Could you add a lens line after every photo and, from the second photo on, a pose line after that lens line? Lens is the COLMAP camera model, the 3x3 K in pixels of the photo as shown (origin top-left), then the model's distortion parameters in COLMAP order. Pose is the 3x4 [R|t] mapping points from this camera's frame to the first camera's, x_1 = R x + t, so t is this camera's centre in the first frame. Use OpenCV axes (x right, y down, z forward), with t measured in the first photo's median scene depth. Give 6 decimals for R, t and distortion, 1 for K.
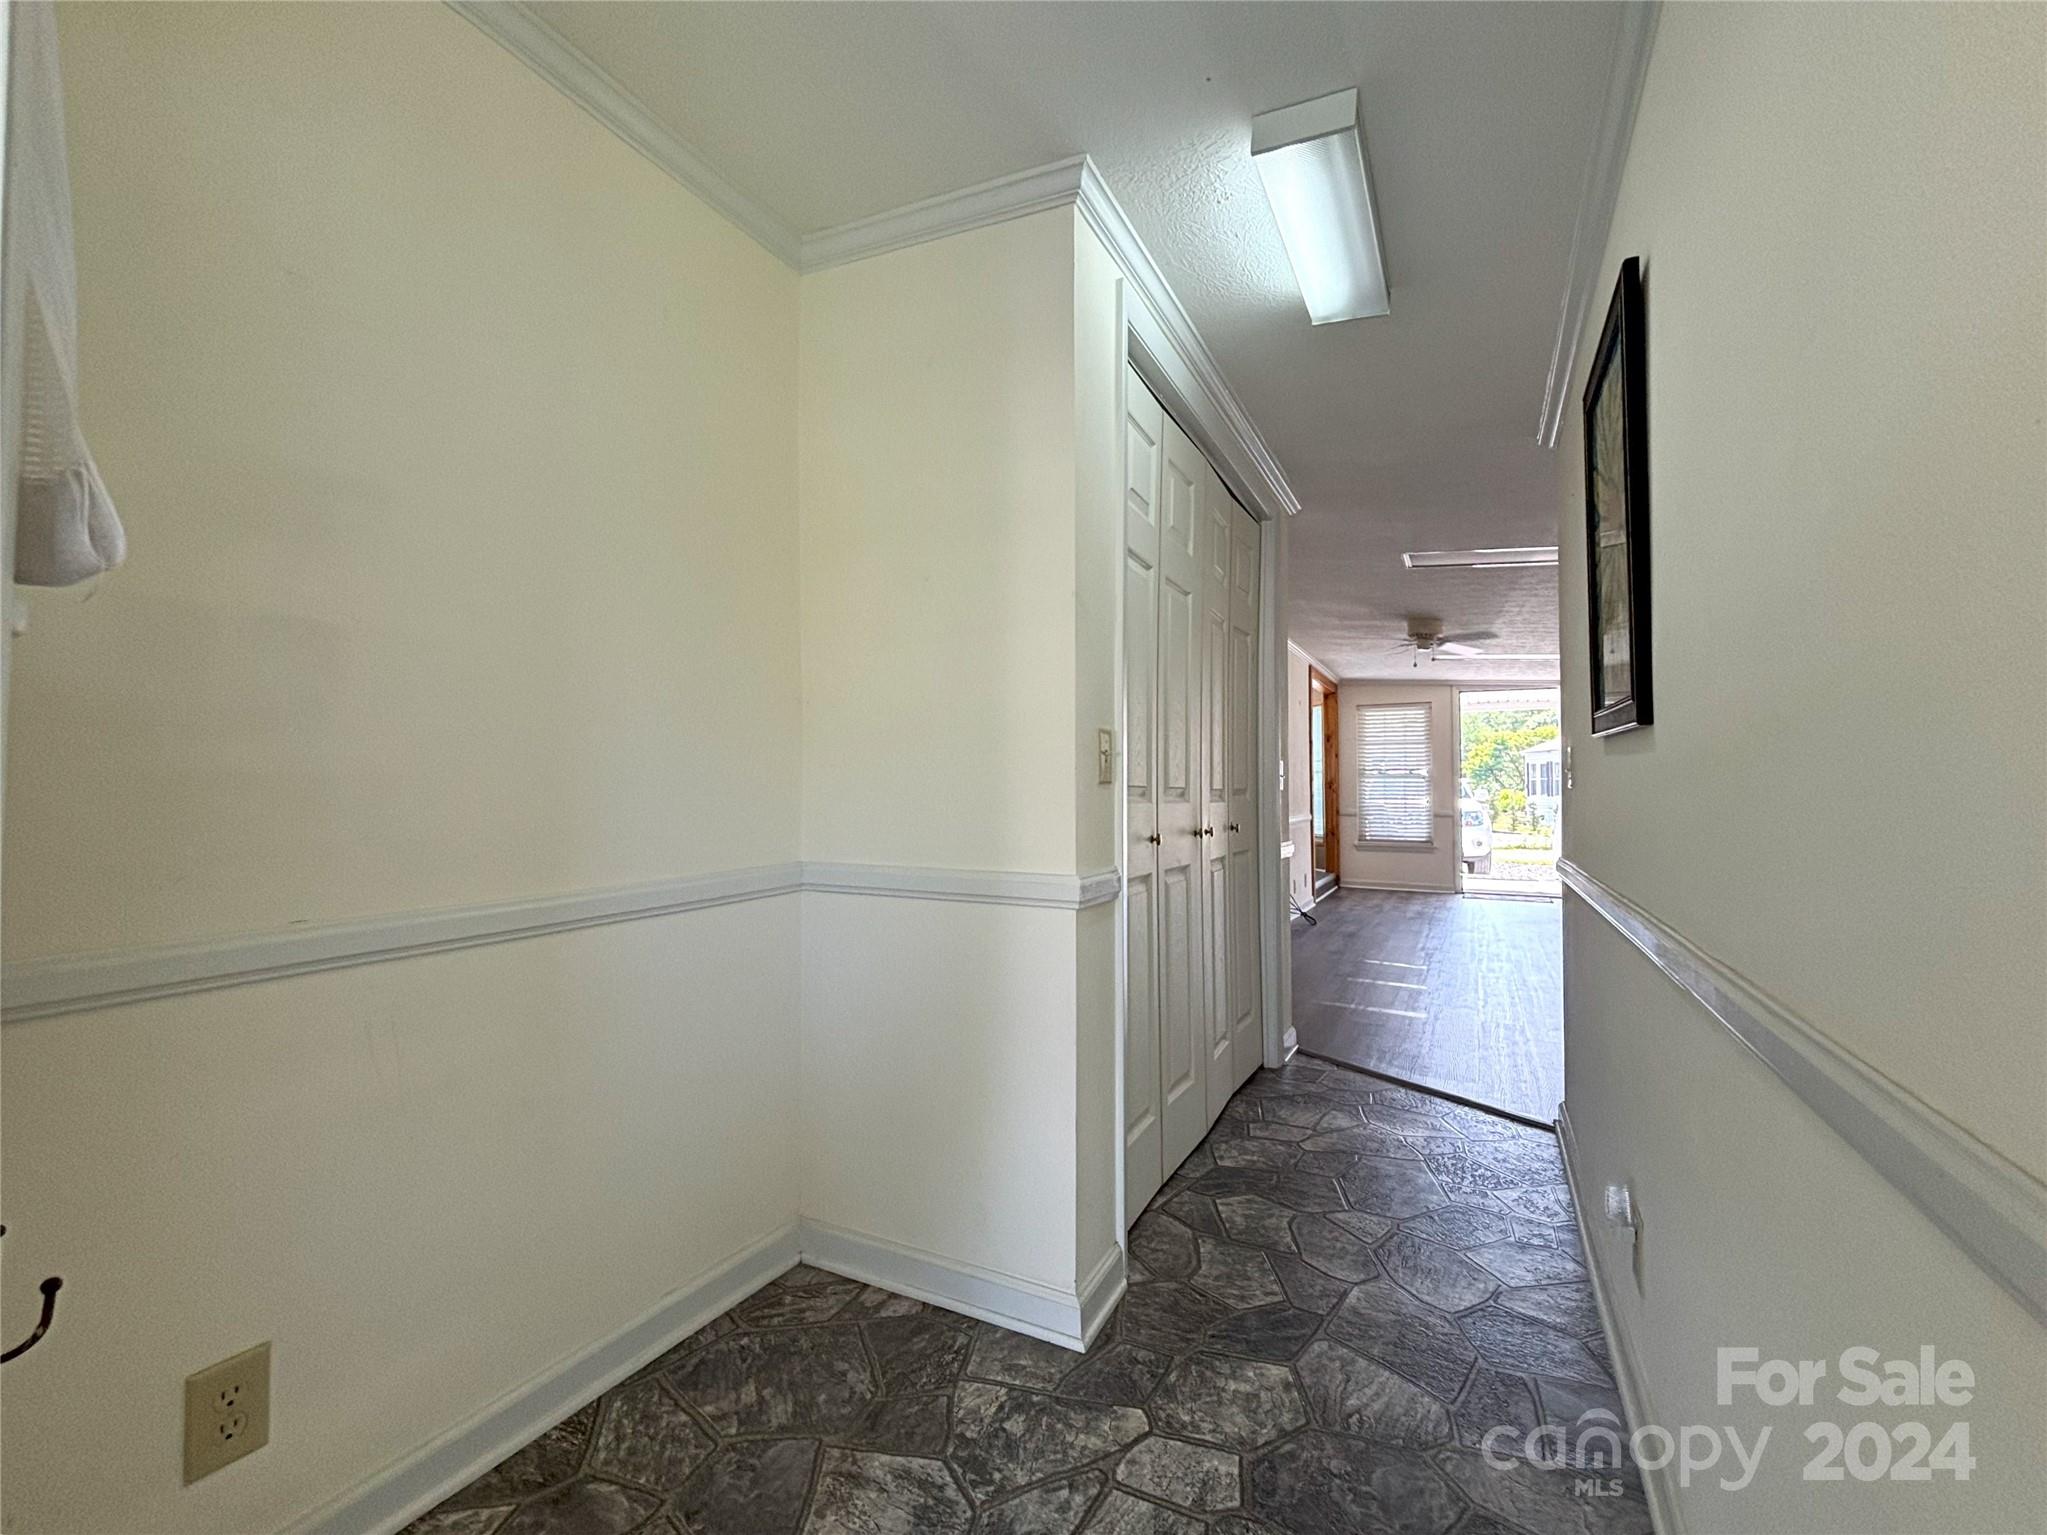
lens RADIAL K [[854.1, 0, 1023.5], [0, 854.1, 767.5], [0, 0, 1]] dist [-0.001056, -0.000018]
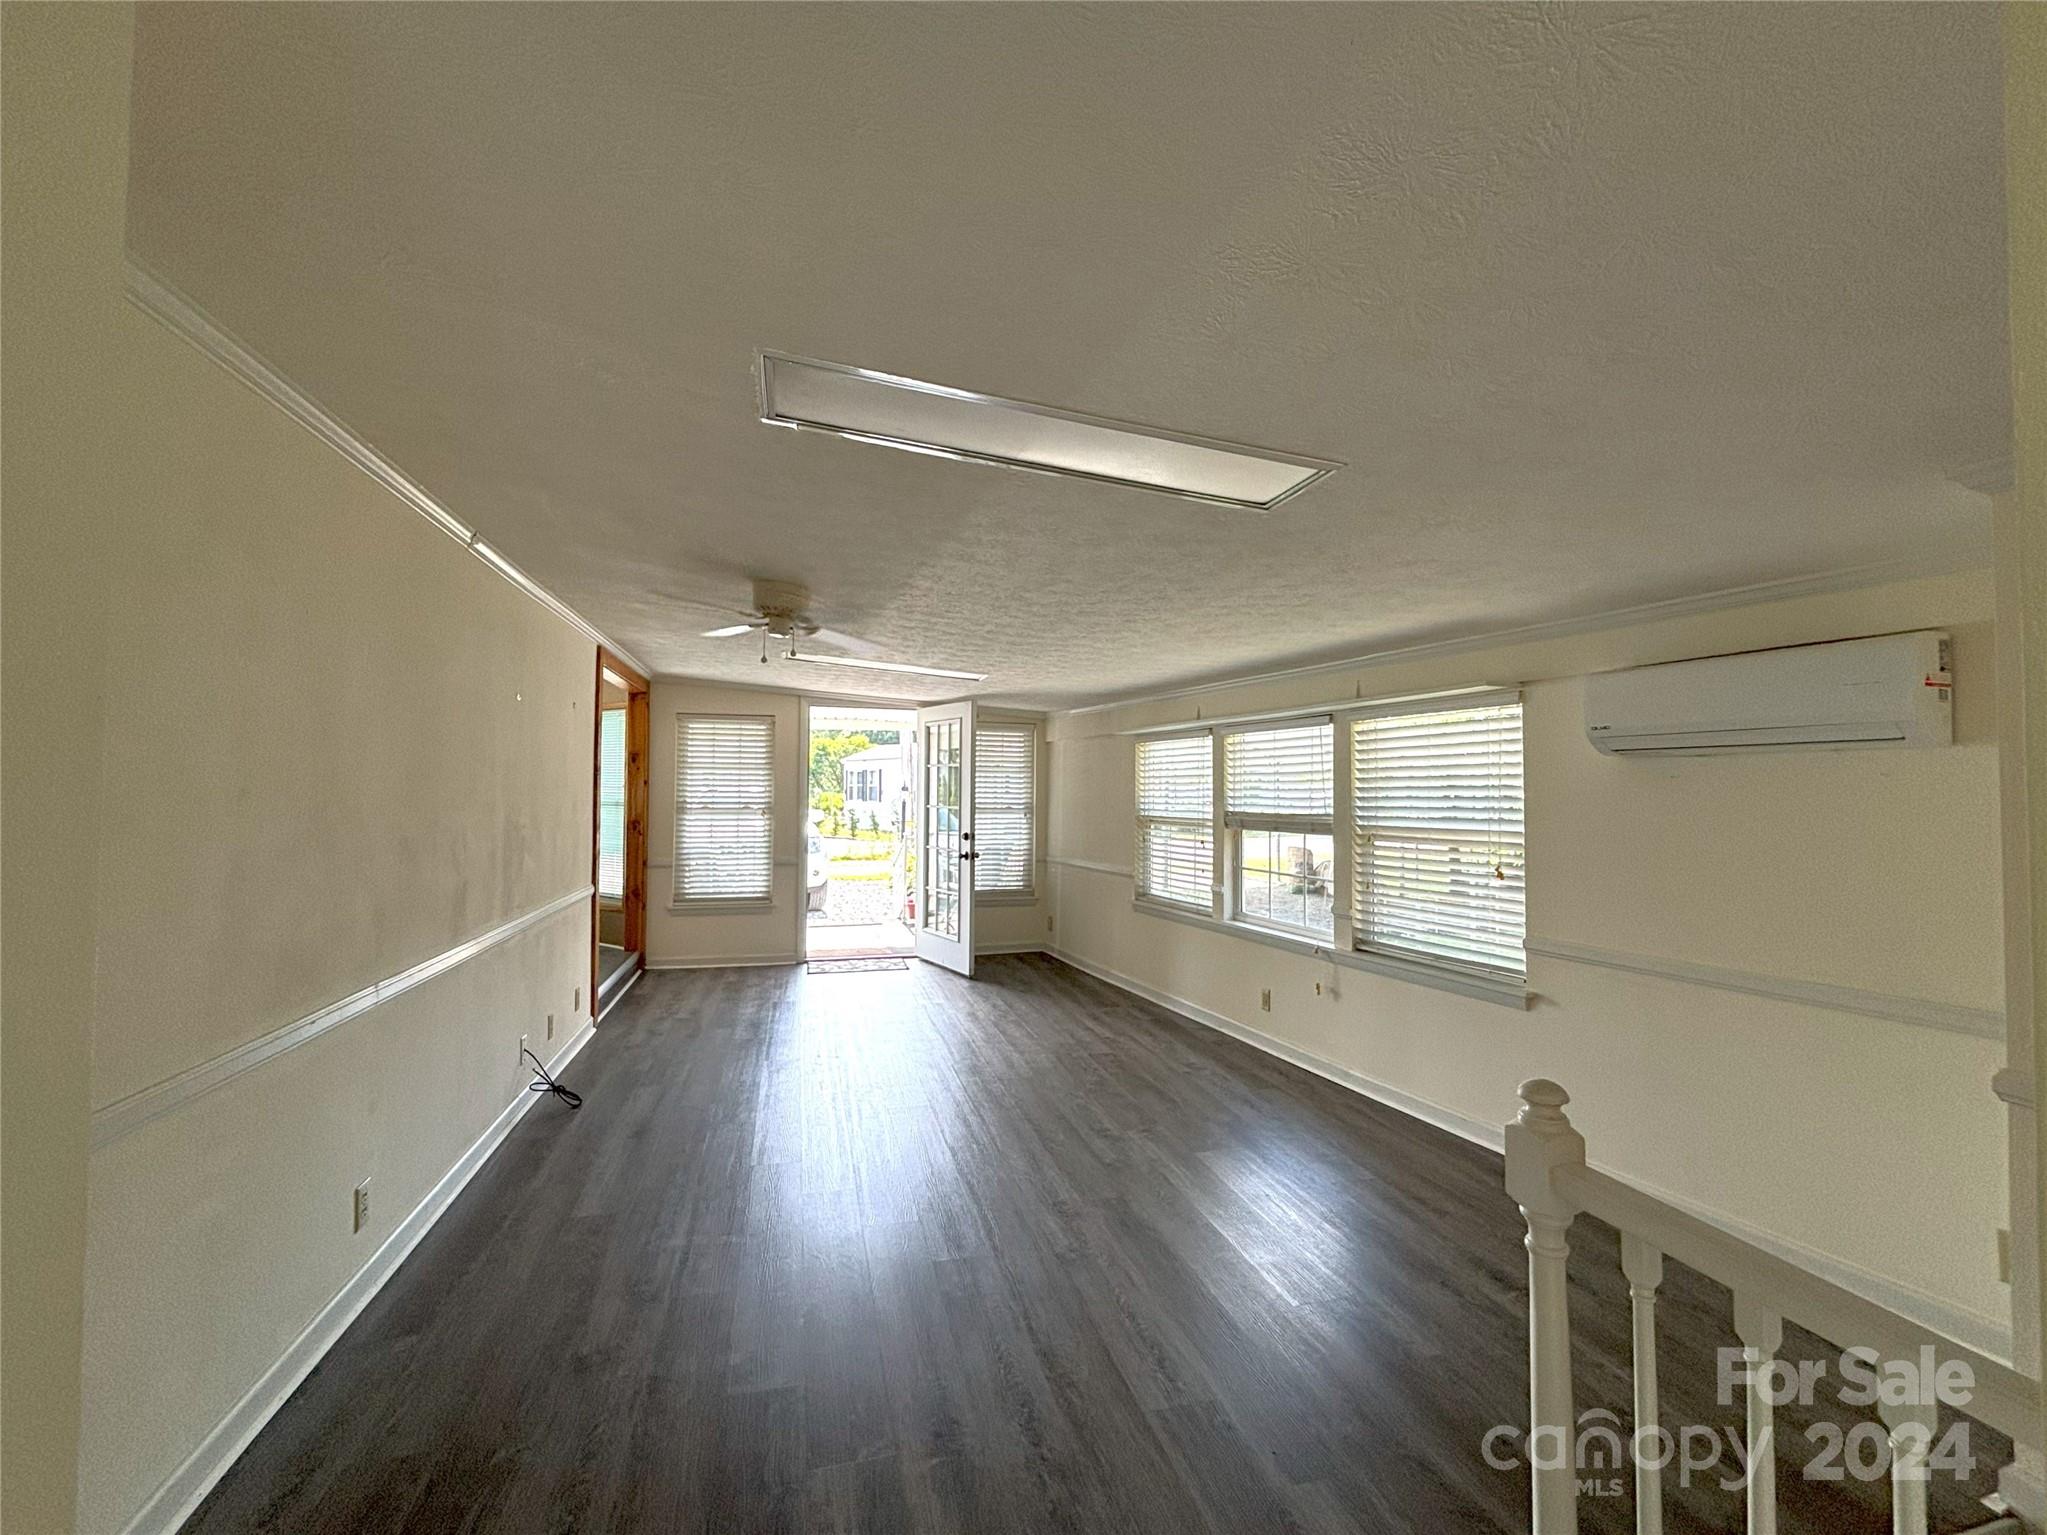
lens RADIAL K [[854.1, 0, 1023.5], [0, 854.1, 767.5], [0, 0, 1]] dist [-0.001056, -0.000018]
pose [[0.736311, 0.027978, 0.676065, 0.127187], [-0.028409, 0.999542, -0.010424, -0.029118], [-0.676047, -0.011531, 0.736768, 0.289722]]
